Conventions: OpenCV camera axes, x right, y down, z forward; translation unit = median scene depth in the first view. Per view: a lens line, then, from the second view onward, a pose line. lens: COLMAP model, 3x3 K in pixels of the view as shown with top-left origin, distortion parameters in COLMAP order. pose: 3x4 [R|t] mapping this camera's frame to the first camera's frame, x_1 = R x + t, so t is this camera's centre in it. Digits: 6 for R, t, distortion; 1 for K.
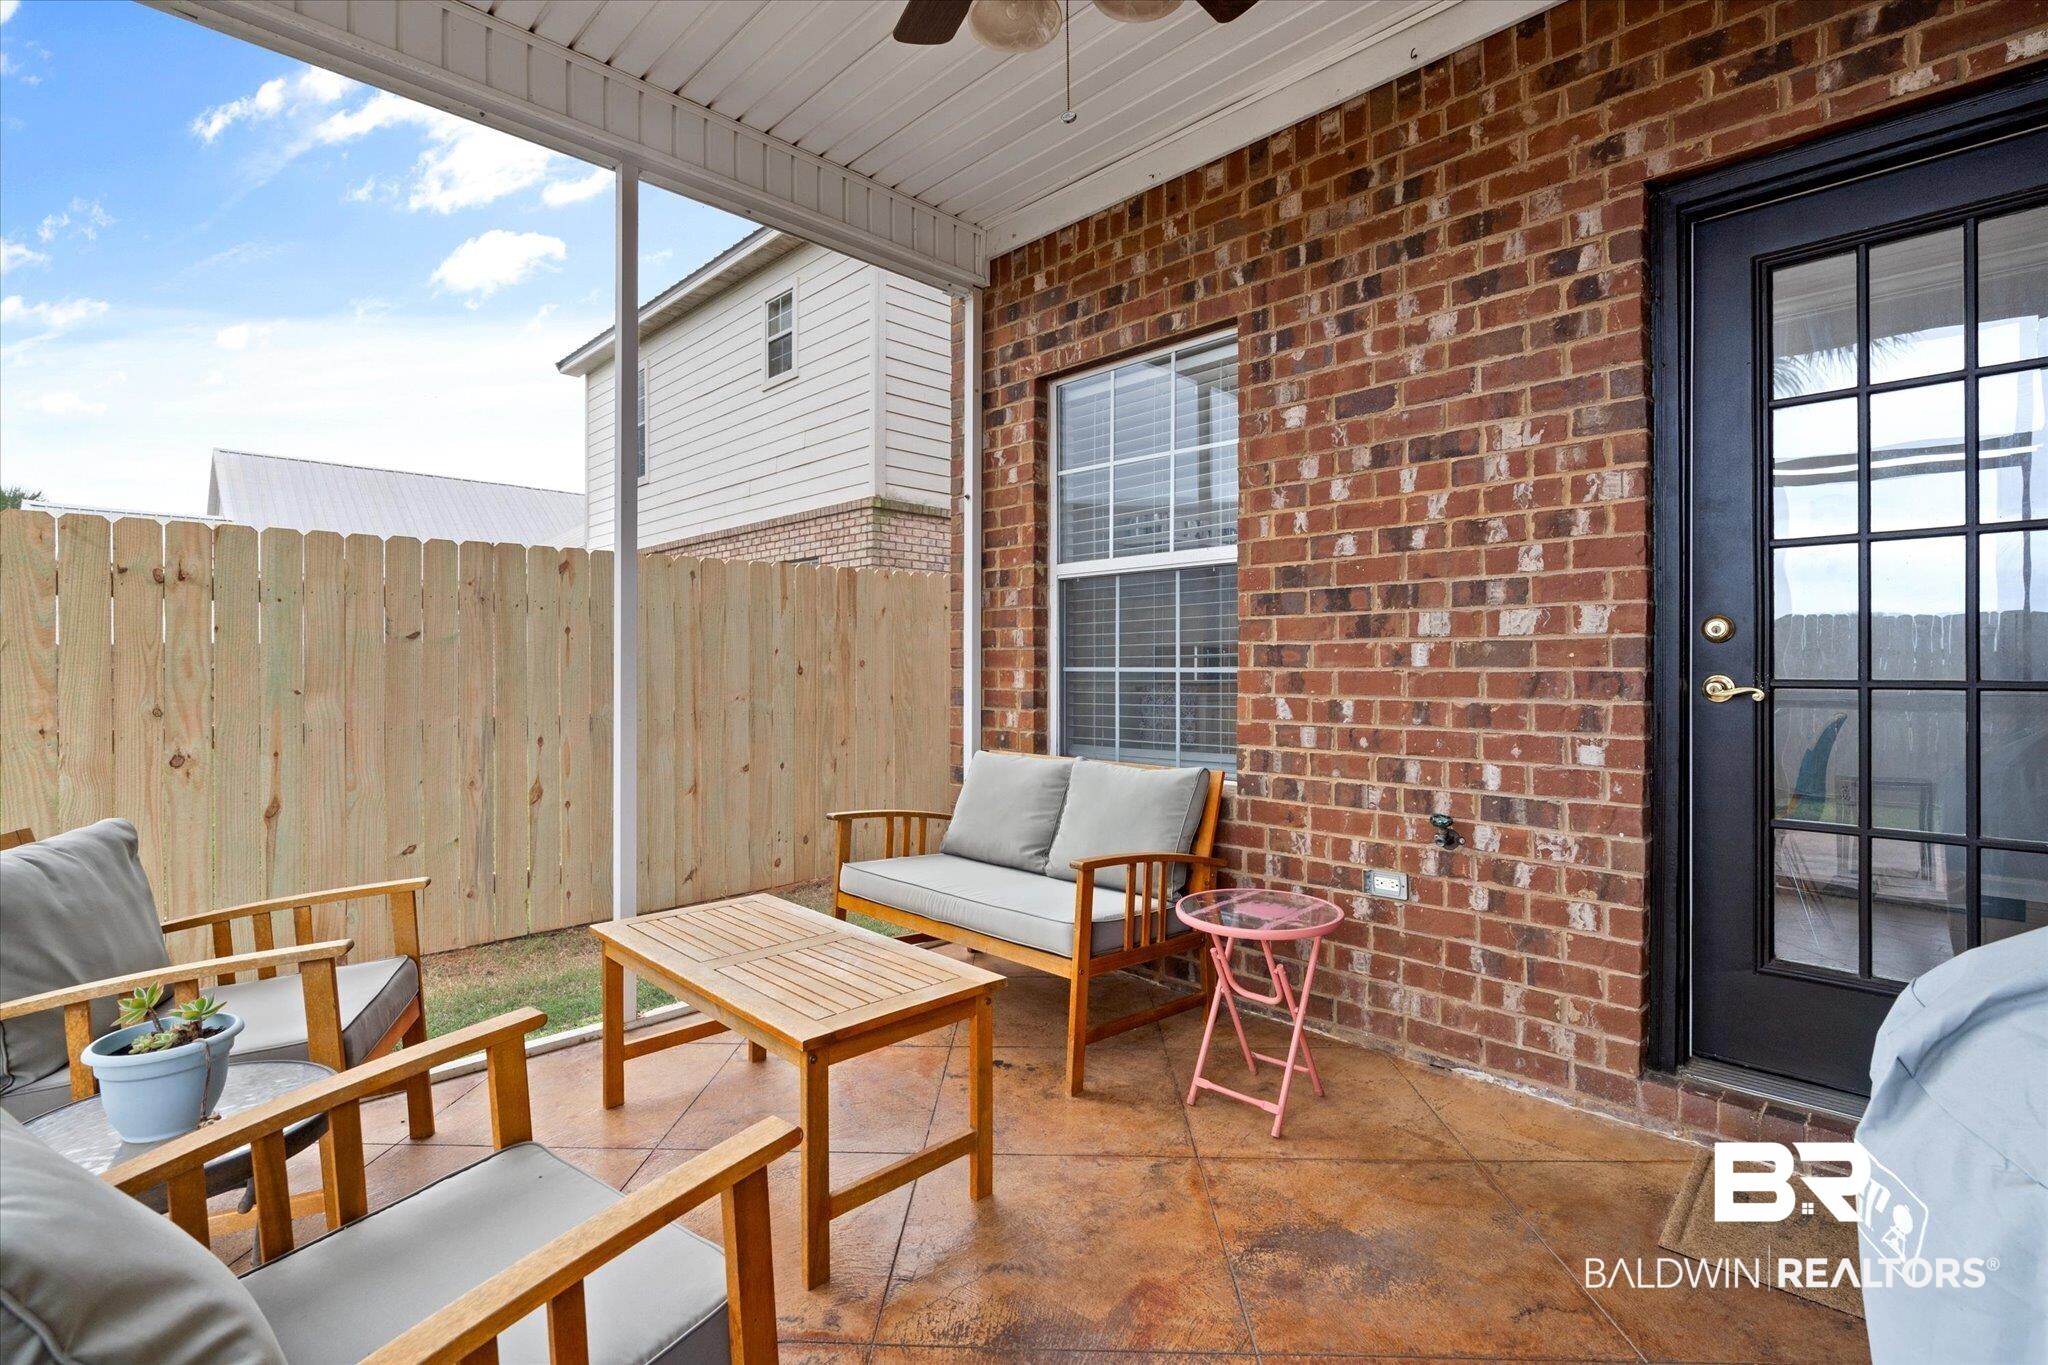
lens RADIAL K [[934.1, 0, 1021.5], [0, 934.1, 672.7], [0, 0, 1]] dist [-0.001966, 0.000194]
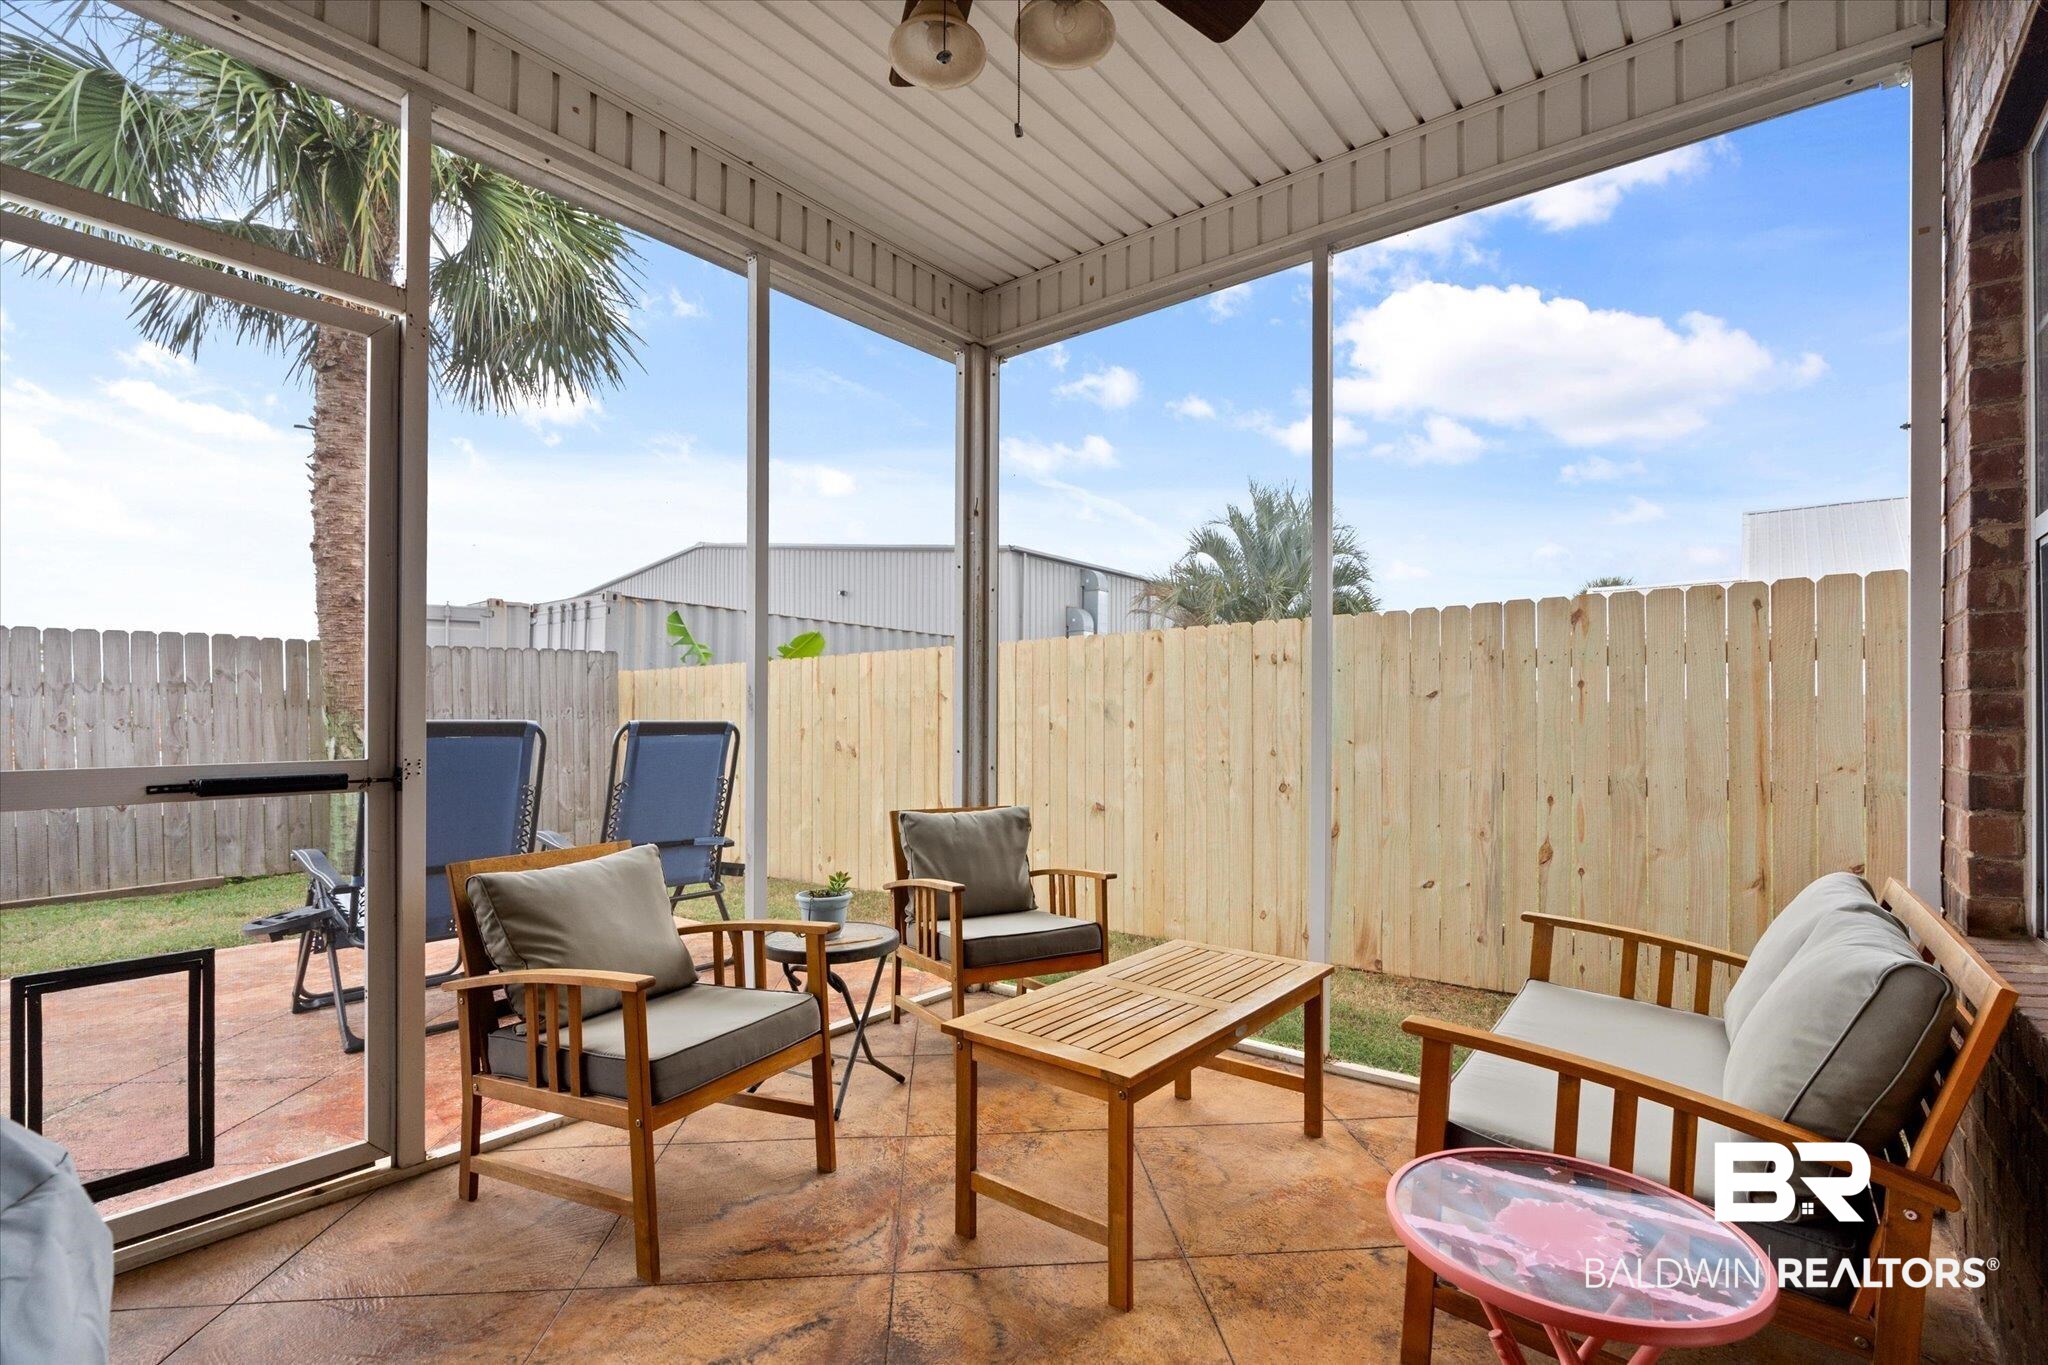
lens RADIAL K [[946.5, 0, 1024.6], [0, 946.5, 689.8], [0, 0, 1]] dist [-0.010873, 0.000626]
pose [[0.120293, -0.027294, -0.992363, 0.410323], [-0.008377, 0.999558, -0.028507, -0.008475], [0.992703, 0.011742, 0.120011, 0.365815]]
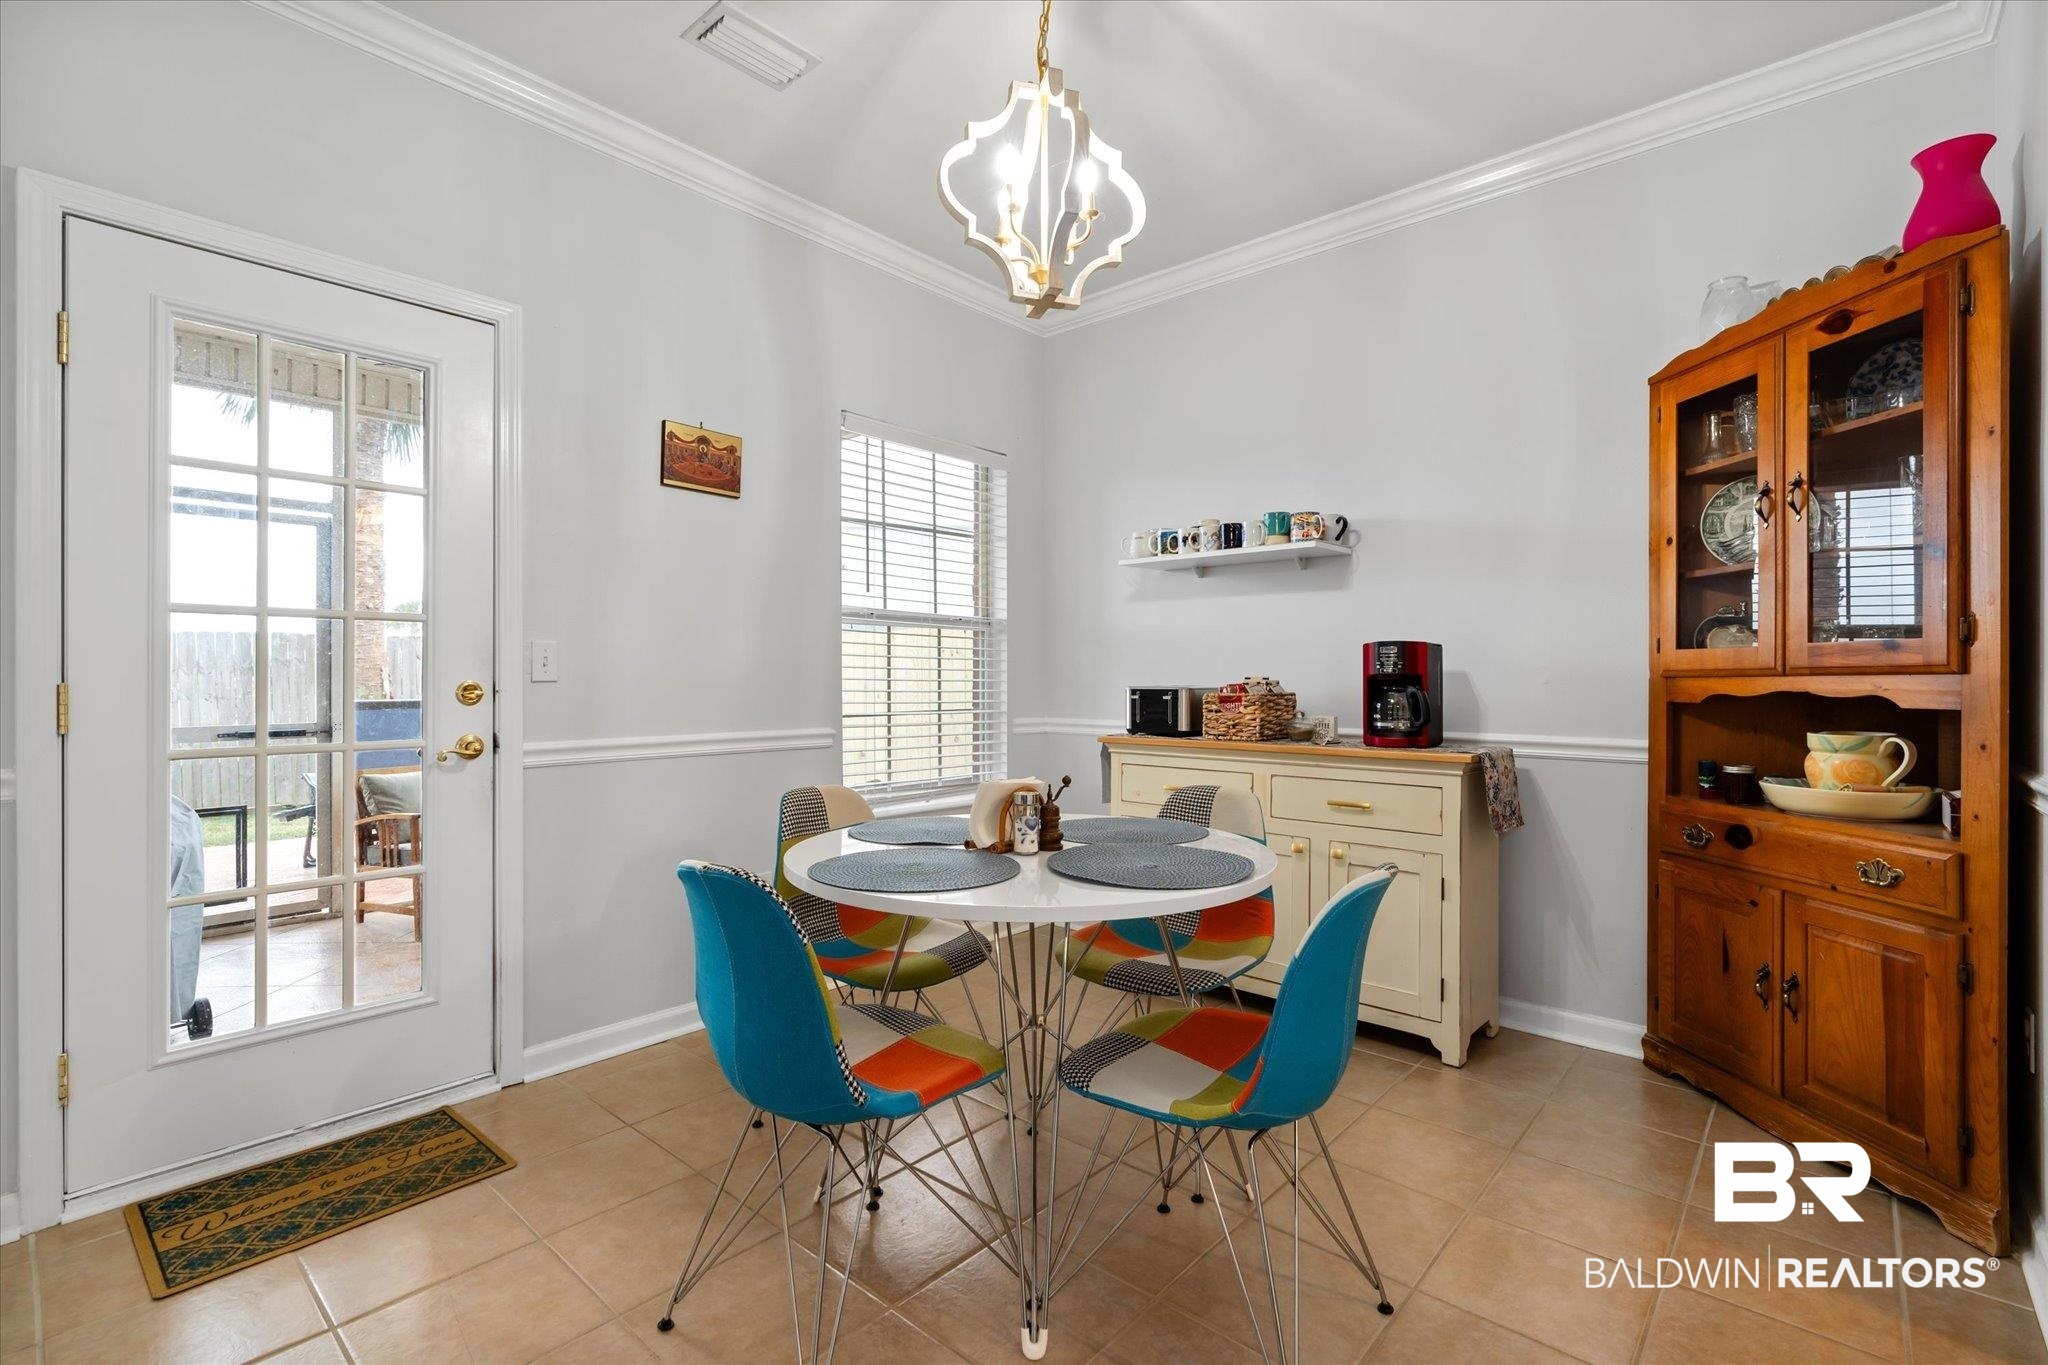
lens RADIAL K [[934.1, 0, 1021.5], [0, 934.1, 672.7], [0, 0, 1]] dist [-0.001966, 0.000194]
pose [[0.066725, -0.005720, -0.997755, 1.045926], [-0.006156, 0.999962, -0.006145, -0.040660], [0.997752, 0.006552, 0.066687, 0.857925]]
